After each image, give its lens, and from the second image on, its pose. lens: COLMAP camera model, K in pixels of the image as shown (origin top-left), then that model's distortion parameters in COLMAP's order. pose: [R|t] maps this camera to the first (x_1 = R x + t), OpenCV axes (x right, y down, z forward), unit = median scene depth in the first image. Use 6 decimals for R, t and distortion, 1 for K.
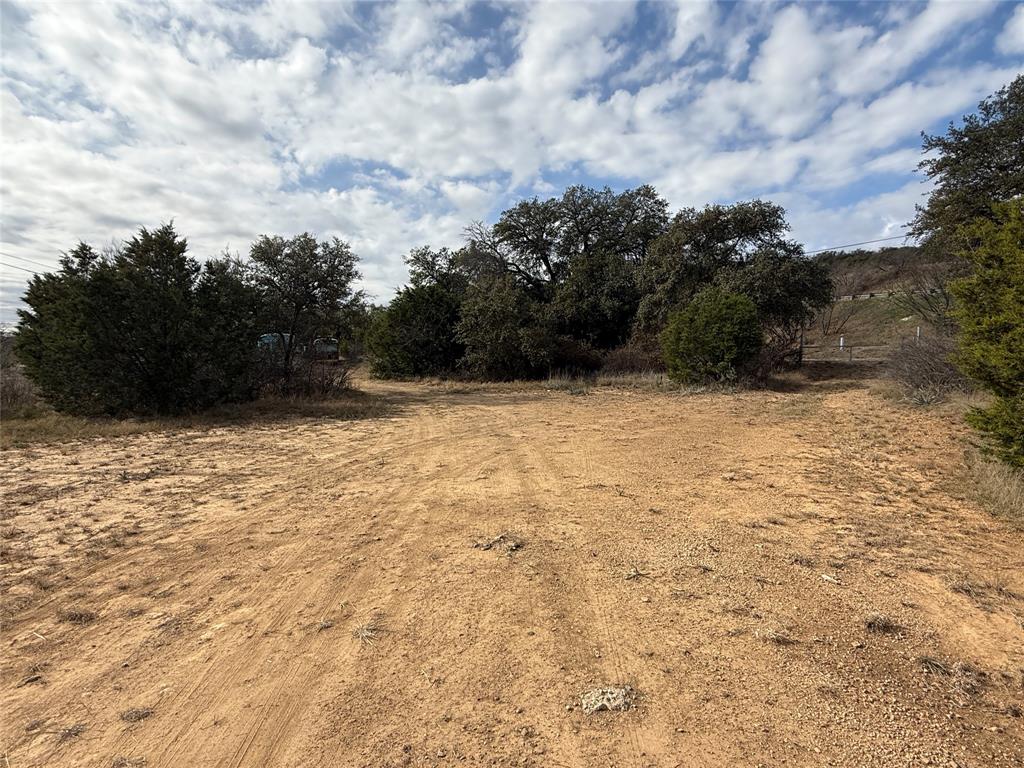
lens RADIAL K [[548.3, 0, 518.3], [0, 548.3, 388.5], [0, 0, 1]] dist [0.001403, 0.002992]
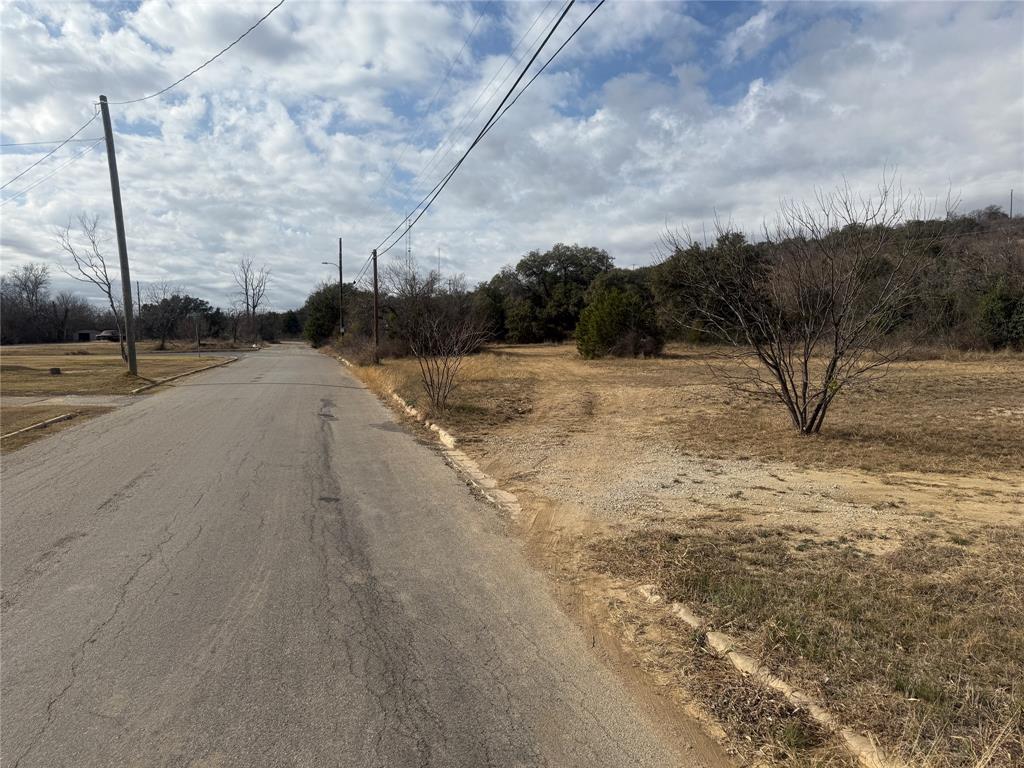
lens RADIAL K [[715.6, 0, 511.7], [0, 715.6, 386.7], [0, 0, 1]] dist [0.146758, -0.172393]
pose [[1.000000, 0.000732, -0.000435, -0.090316], [-0.000725, 0.999868, 0.016241, 0.131168], [0.000447, -0.016240, 0.999868, -2.274994]]
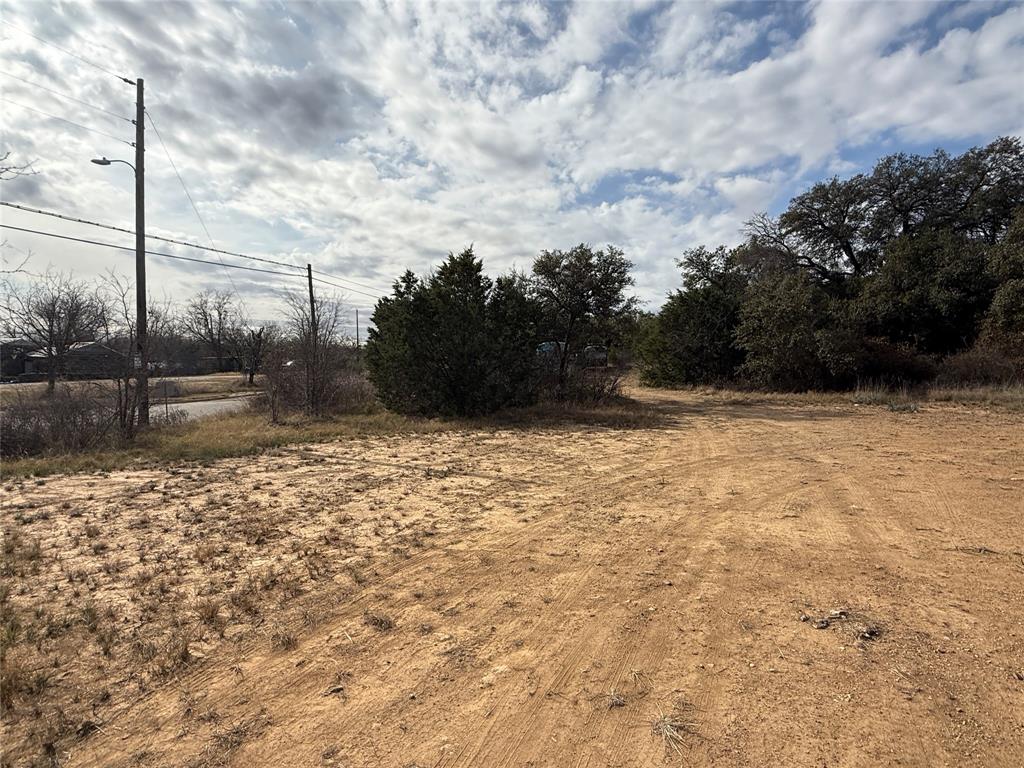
lens RADIAL K [[548.3, 0, 518.3], [0, 548.3, 388.5], [0, 0, 1]] dist [0.001403, 0.002992]
pose [[0.889919, 0.019401, -0.455706, -0.019180], [-0.025115, 0.999664, -0.006487, -0.002396], [0.455427, 0.017218, 0.890107, 0.033311]]
